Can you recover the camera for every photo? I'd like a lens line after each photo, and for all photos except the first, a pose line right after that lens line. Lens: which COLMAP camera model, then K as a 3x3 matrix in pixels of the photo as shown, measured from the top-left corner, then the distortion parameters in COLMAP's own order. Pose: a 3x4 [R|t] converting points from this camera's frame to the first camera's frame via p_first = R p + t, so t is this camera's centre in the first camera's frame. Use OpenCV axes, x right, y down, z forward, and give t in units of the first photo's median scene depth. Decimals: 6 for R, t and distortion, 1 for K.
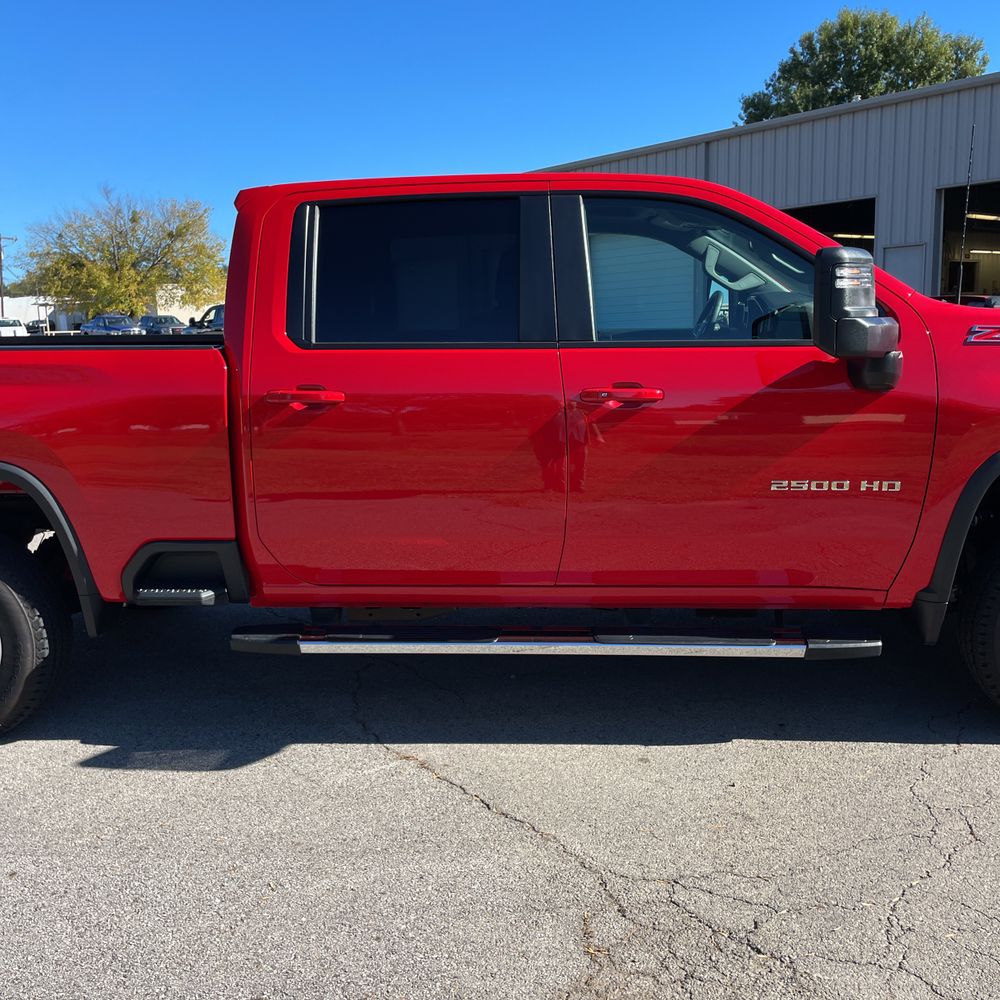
lens RADIAL K [[1041.2, 0, 499.5], [0, 1041.2, 519.9], [0, 0, 1]] dist [0.116824, -0.158504]
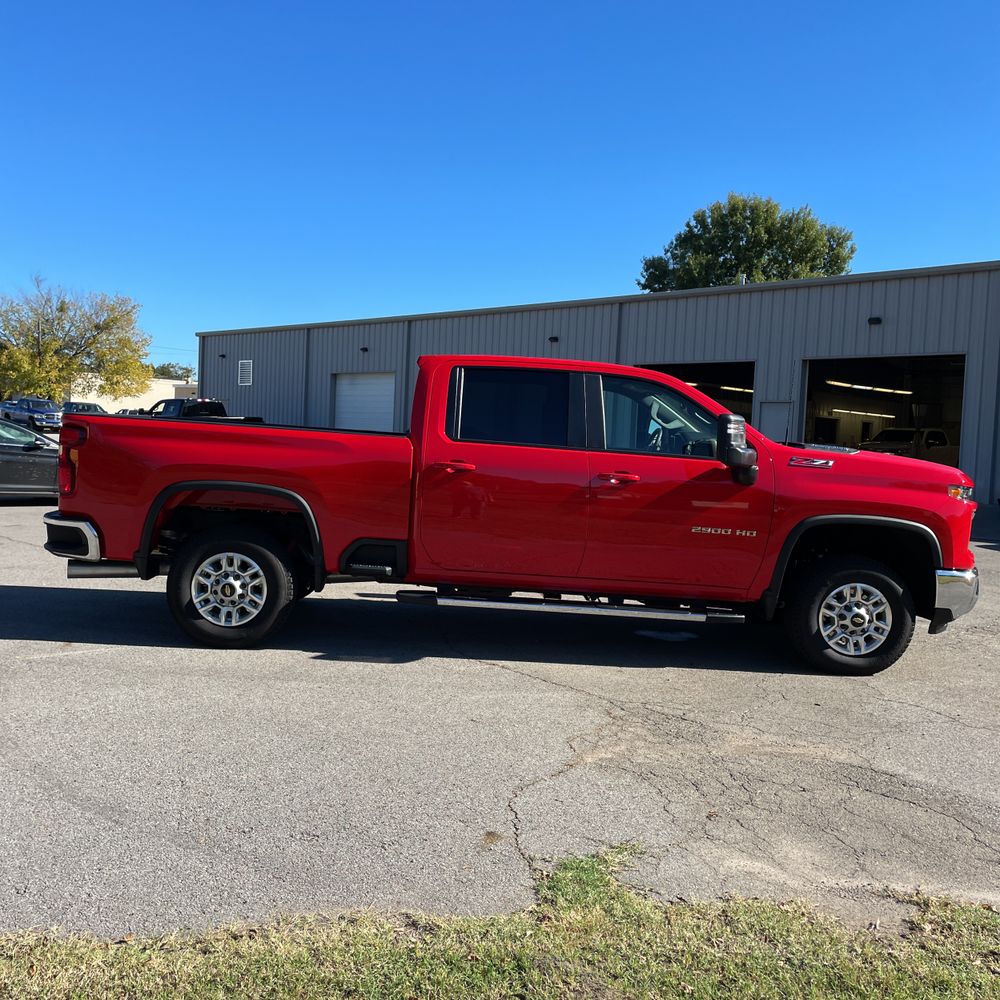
lens RADIAL K [[1069.1, 0, 500.0], [0, 1069.1, 500.0], [0, 0, 1]] dist [0.143155, 0.003112]
pose [[0.991544, 0.073622, 0.106863, -0.061547], [-0.059093, 0.989316, -0.133274, 0.039632], [-0.115533, 0.125833, 0.985301, -0.183695]]
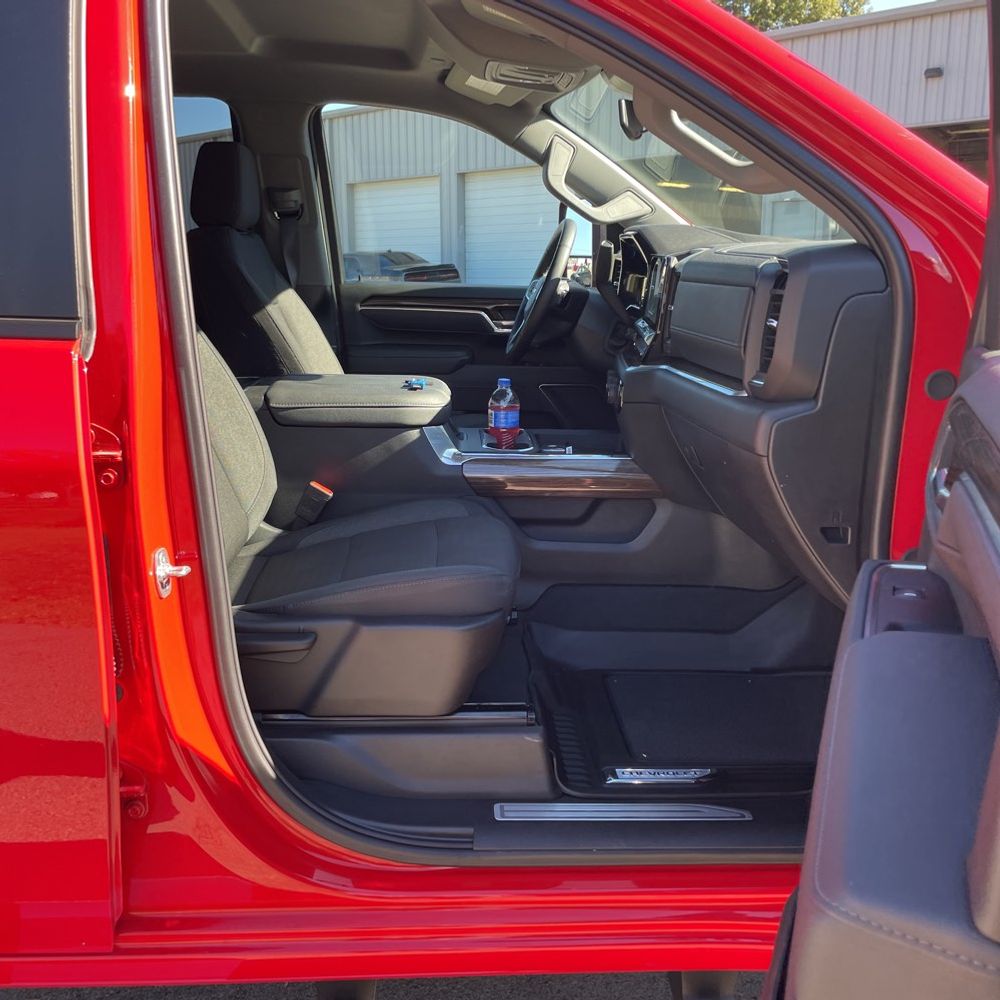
lens RADIAL K [[1016.4, 0, 481.4], [0, 1016.4, 504.9], [0, 0, 1]] dist [0.136200, -0.201497]
pose [[0.995971, 0.010285, 0.089089, 0.031546], [-0.013996, 0.999056, 0.041132, -0.024500], [-0.088582, -0.042213, 0.995174, 0.125462]]
